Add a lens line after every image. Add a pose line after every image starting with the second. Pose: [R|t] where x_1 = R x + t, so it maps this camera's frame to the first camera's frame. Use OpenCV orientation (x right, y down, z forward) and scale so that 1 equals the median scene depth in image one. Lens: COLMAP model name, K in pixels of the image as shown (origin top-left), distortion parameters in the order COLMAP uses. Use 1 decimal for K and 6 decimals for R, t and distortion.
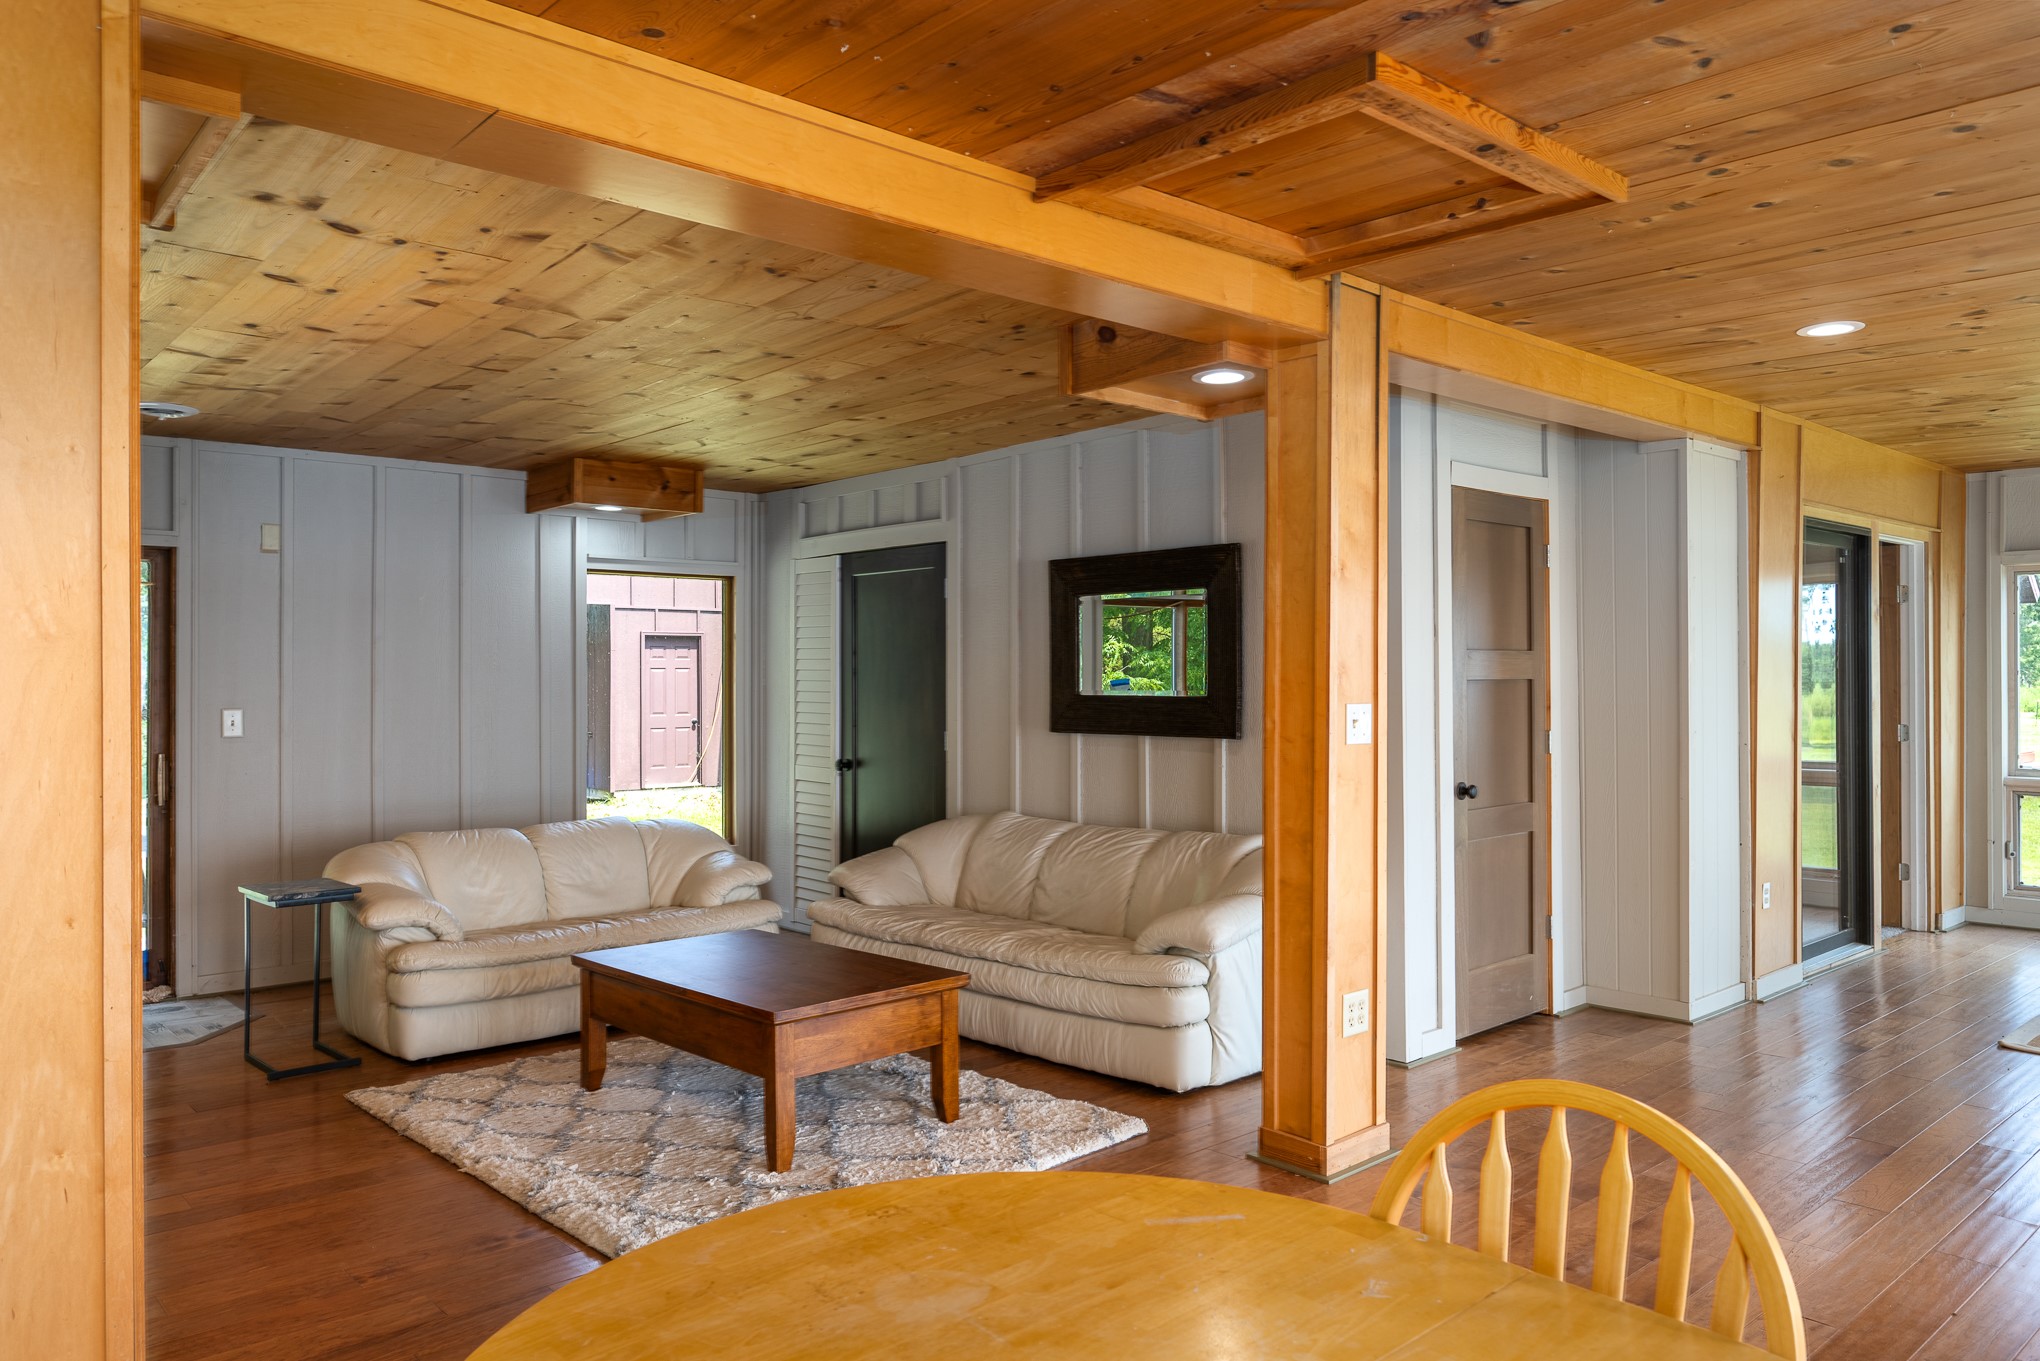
lens RADIAL K [[1402.8, 0, 1014.9], [0, 1402.8, 675.1], [0, 0, 1]] dist [0.010641, 0.002015]
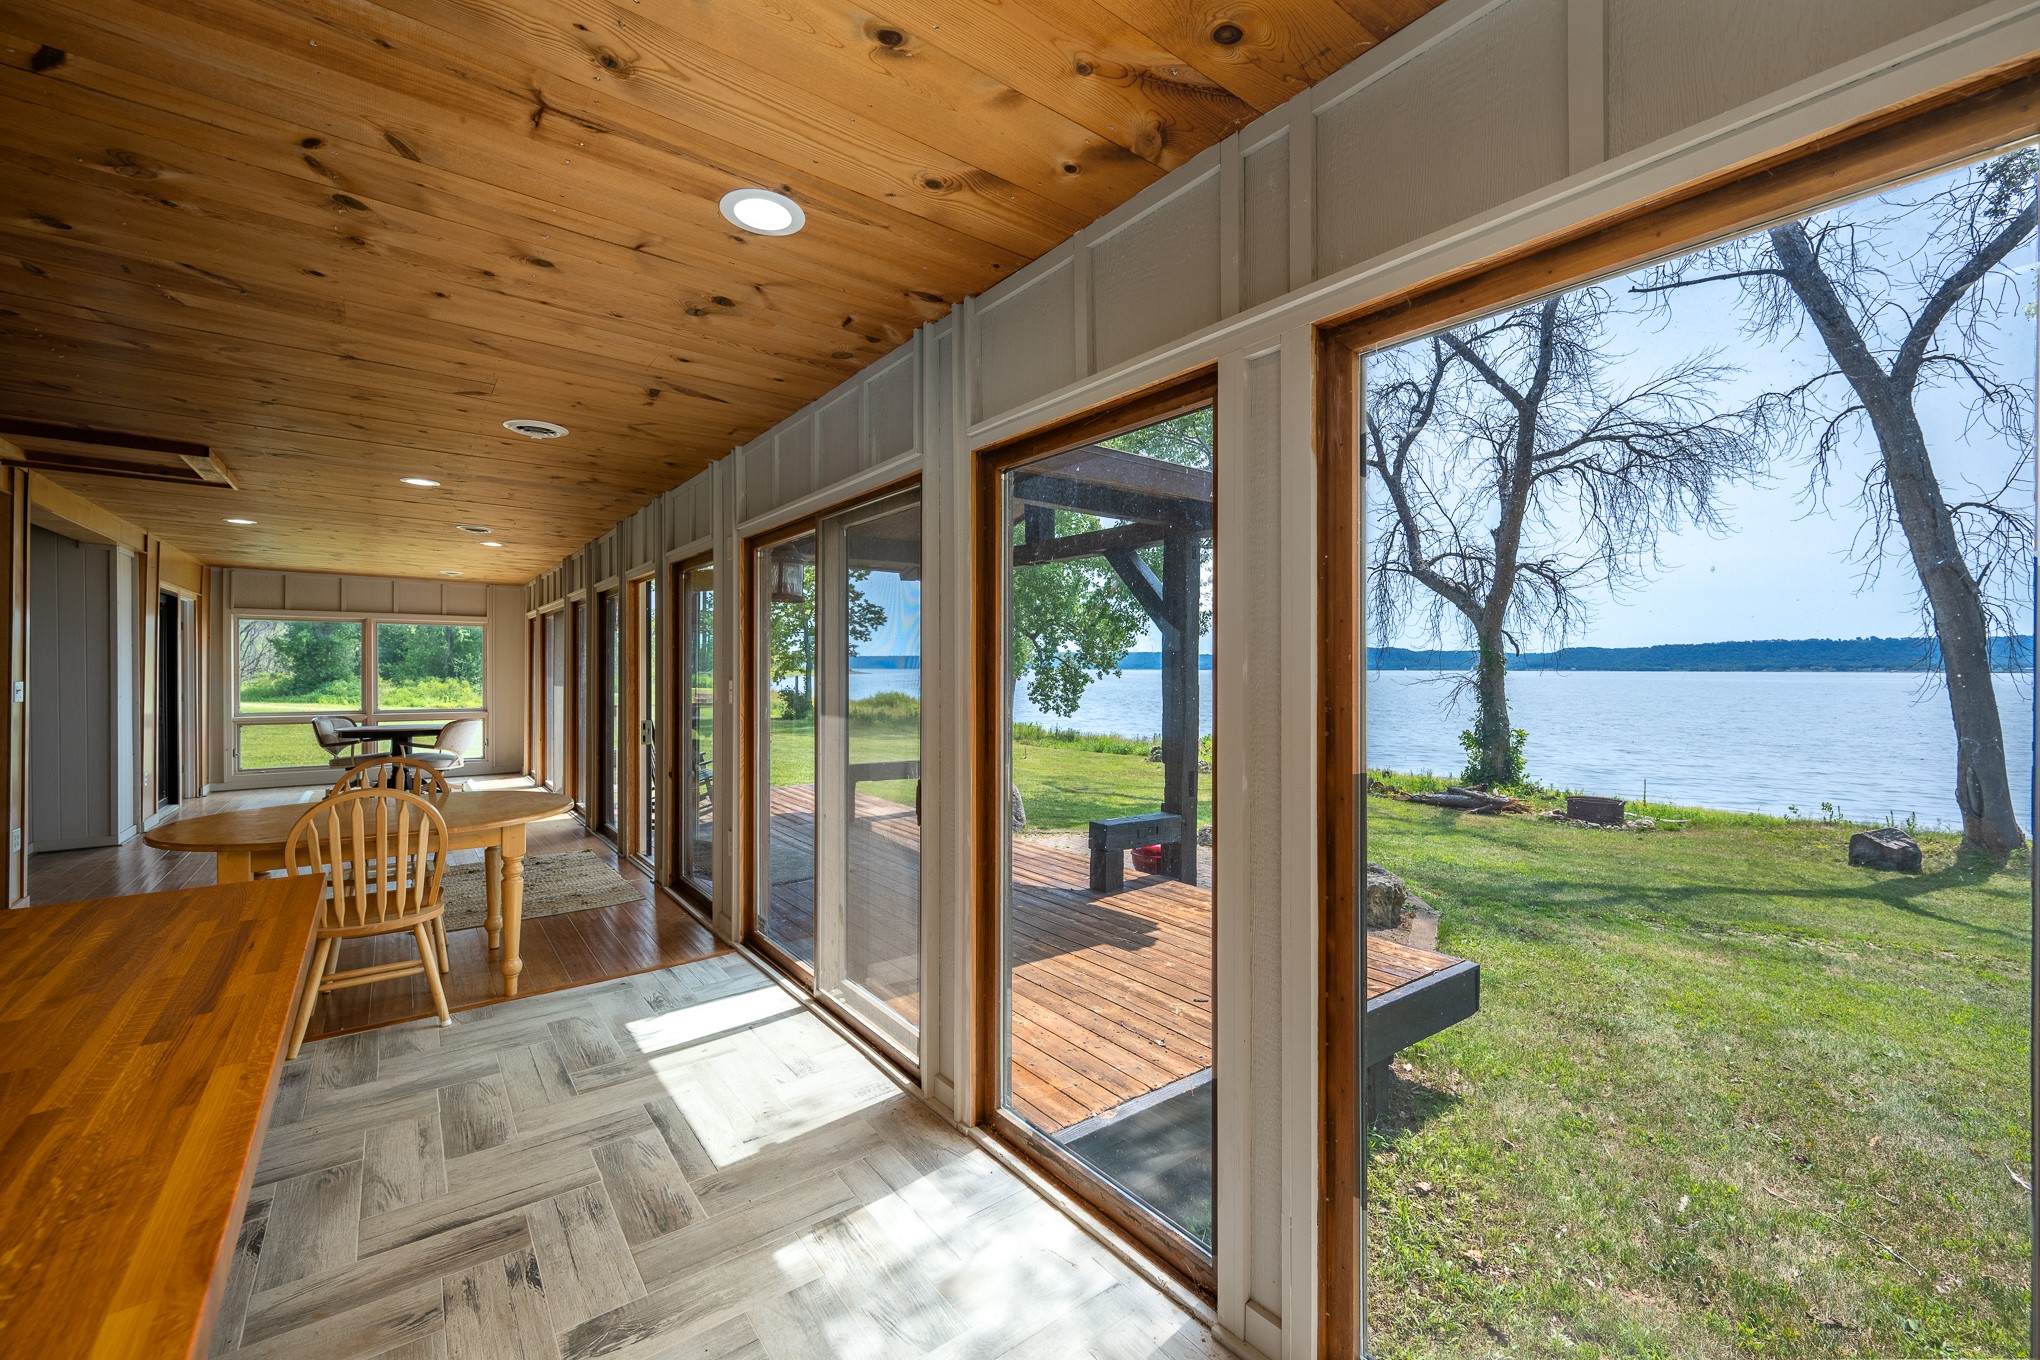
lens RADIAL K [[817.7, 0, 1020.2], [0, 817.7, 669.2], [0, 0, 1]] dist [-0.003578, -0.000167]
pose [[0.083555, -0.000460, 0.996503, -0.842004], [-0.001565, 0.999999, 0.000592, -0.002084], [-0.996502, -0.001609, 0.083554, -0.534287]]
